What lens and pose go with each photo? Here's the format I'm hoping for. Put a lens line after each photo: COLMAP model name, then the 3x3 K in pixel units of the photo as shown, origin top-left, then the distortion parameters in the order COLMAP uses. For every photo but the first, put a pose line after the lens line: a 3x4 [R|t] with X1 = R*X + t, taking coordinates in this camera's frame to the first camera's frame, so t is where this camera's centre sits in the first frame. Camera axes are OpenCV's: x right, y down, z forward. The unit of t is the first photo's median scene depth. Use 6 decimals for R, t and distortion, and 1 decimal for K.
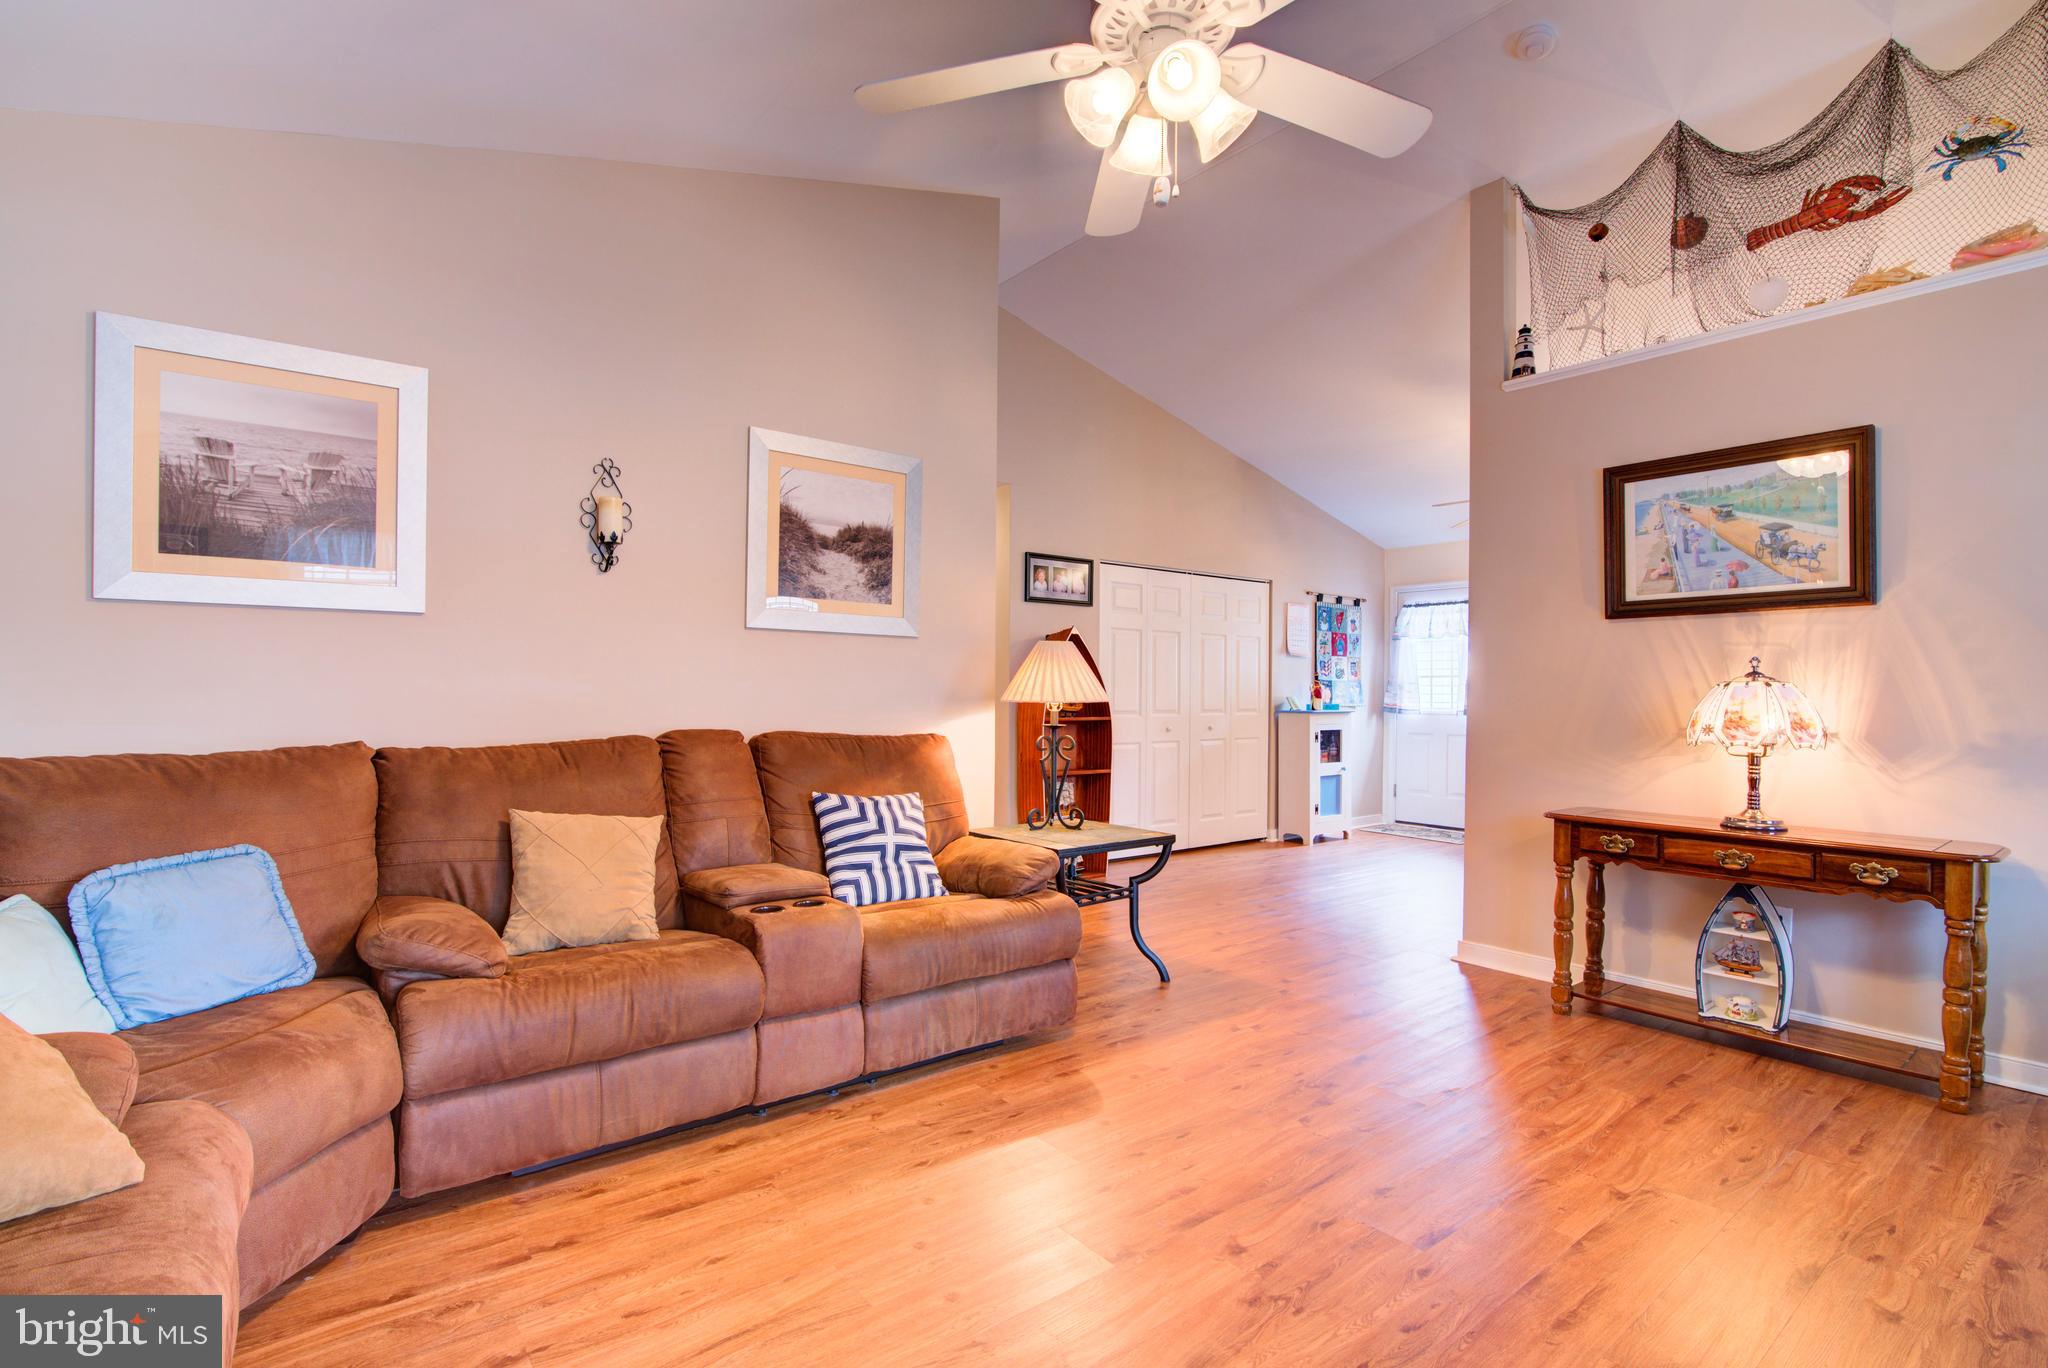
lens RADIAL K [[948.6, 0, 1025.7], [0, 948.6, 692.7], [0, 0, 1]] dist [-0.017855, 0.000624]
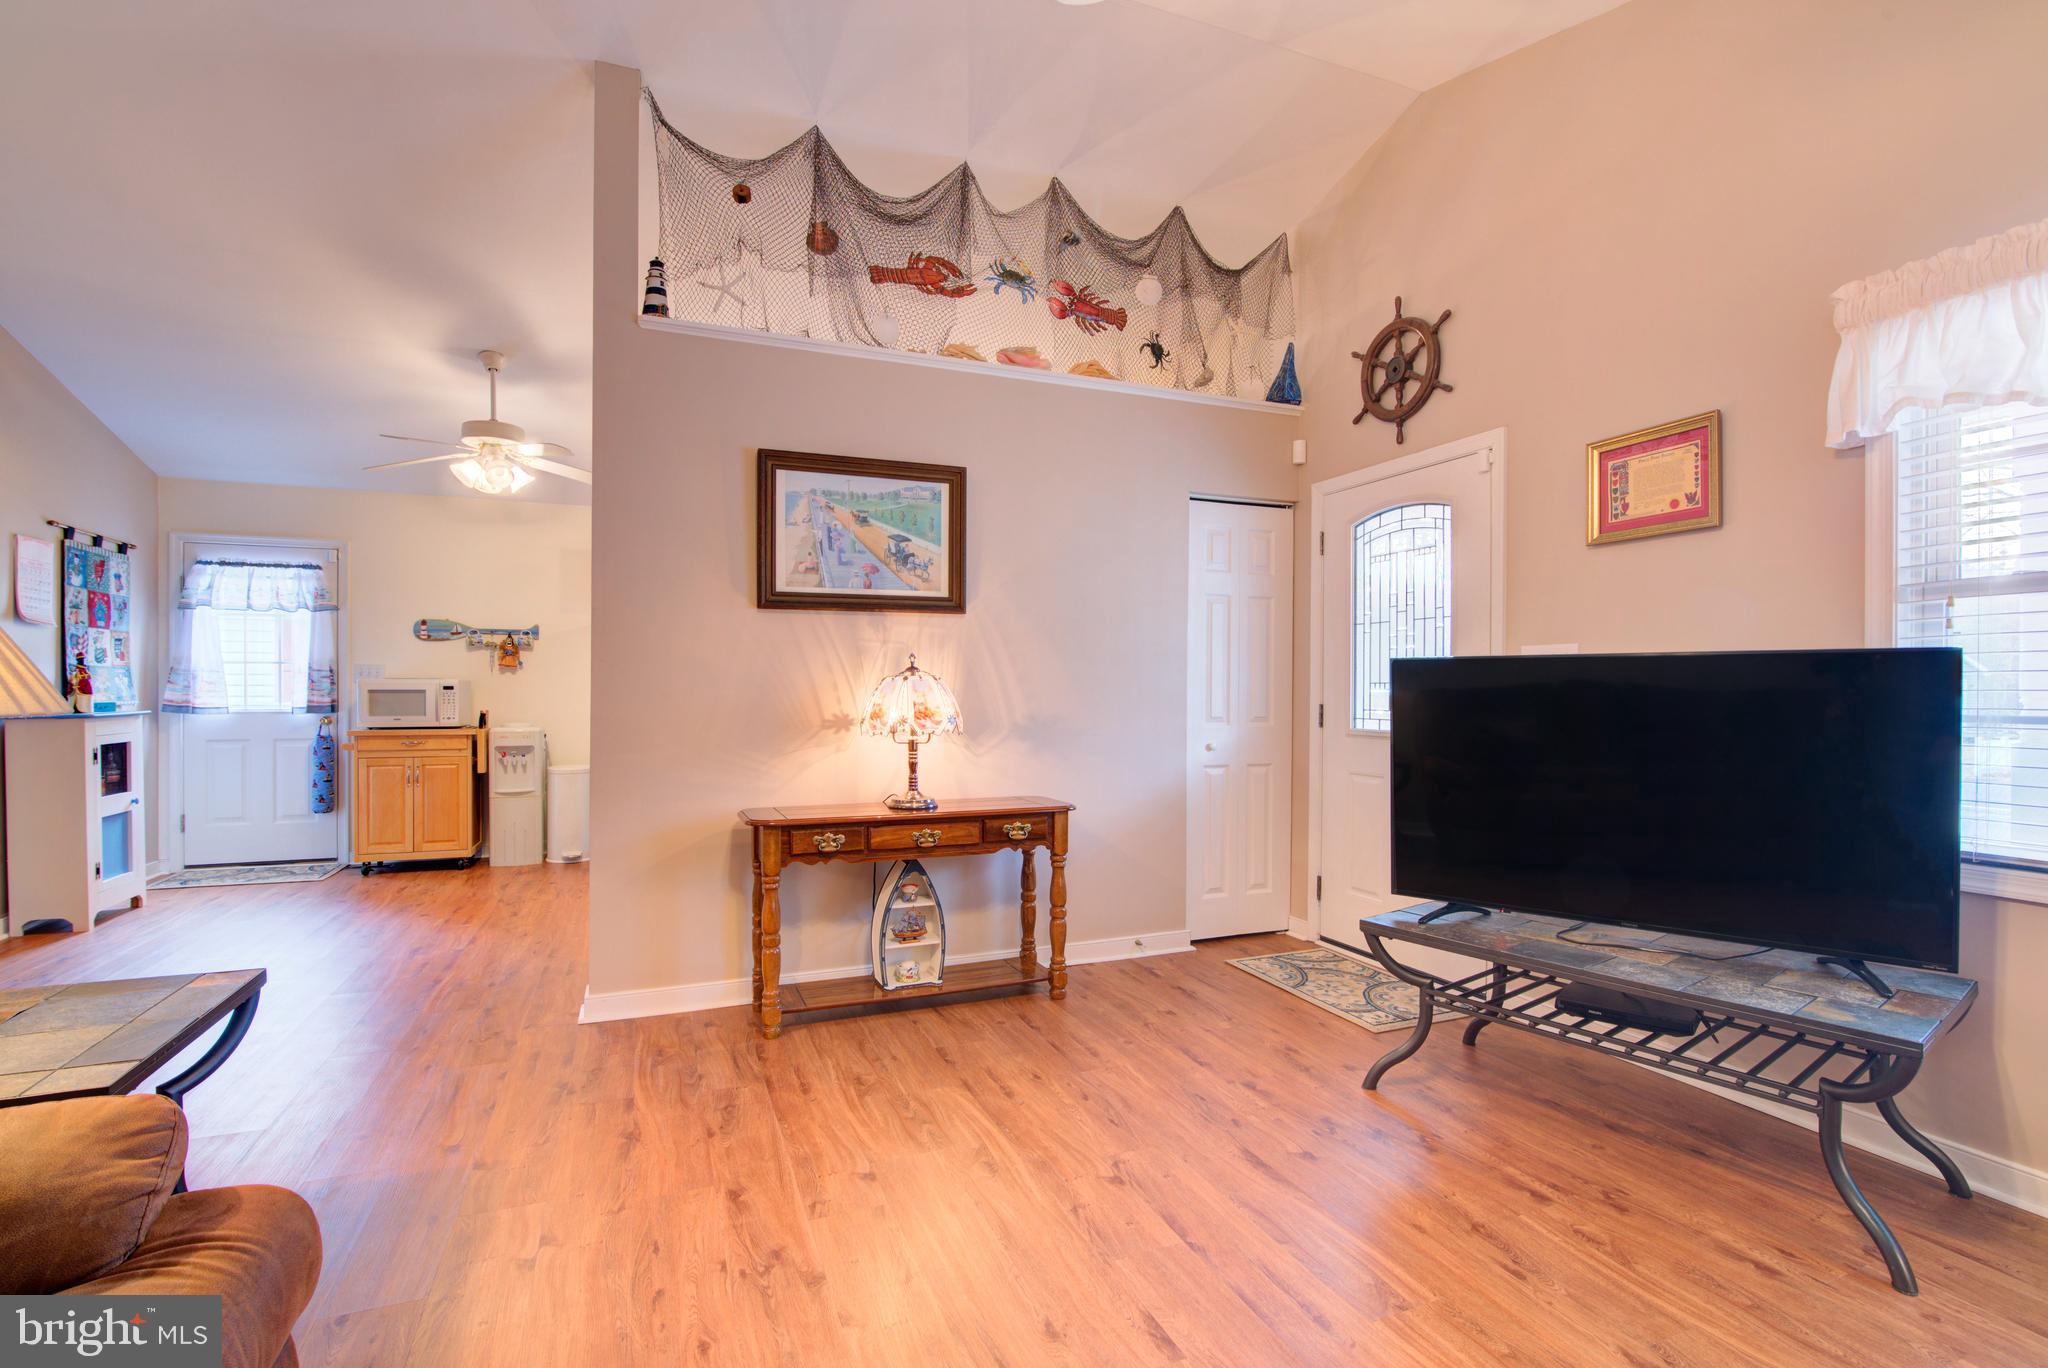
lens RADIAL K [[930.9, 0, 1024.9], [0, 930.9, 693.1], [0, 0, 1]] dist [-0.021639, 0.001995]
pose [[0.271019, -0.012857, 0.962488, -0.233355], [0.000364, 0.999912, 0.013254, -0.005385], [-0.962574, -0.003242, 0.271000, 0.539609]]
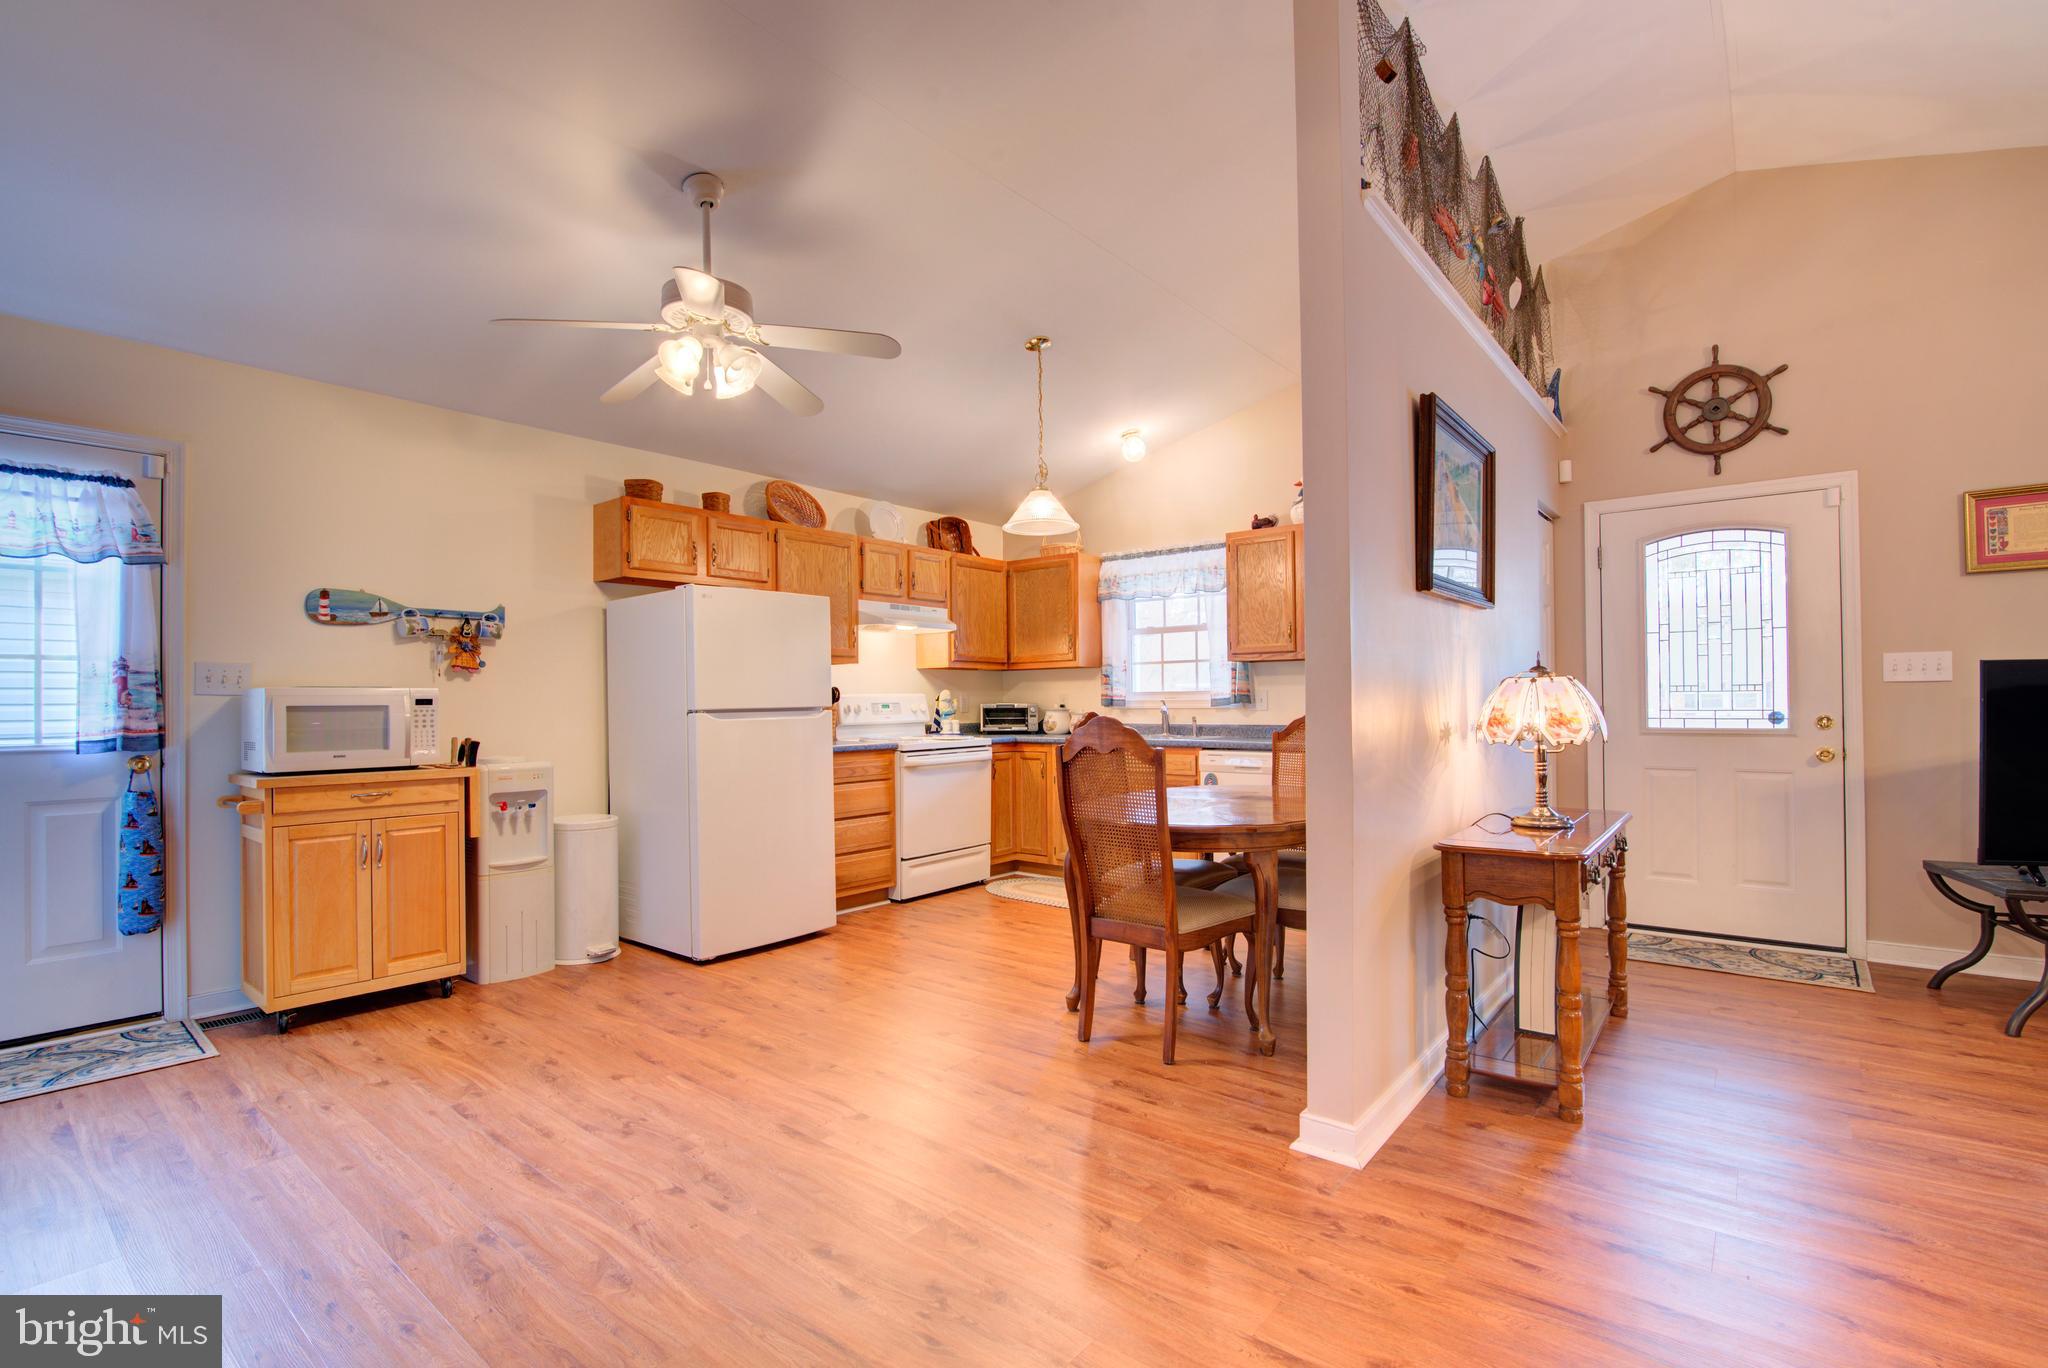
lens RADIAL K [[927.2, 0, 1022.7], [0, 927.2, 694.0], [0, 0, 1]] dist [-0.020710, 0.001208]
pose [[-0.222371, 0.000715, 0.974962, -0.037260], [0.006639, 0.999978, 0.000781, 0.002079], [-0.974939, 0.006647, -0.222371, 1.636340]]
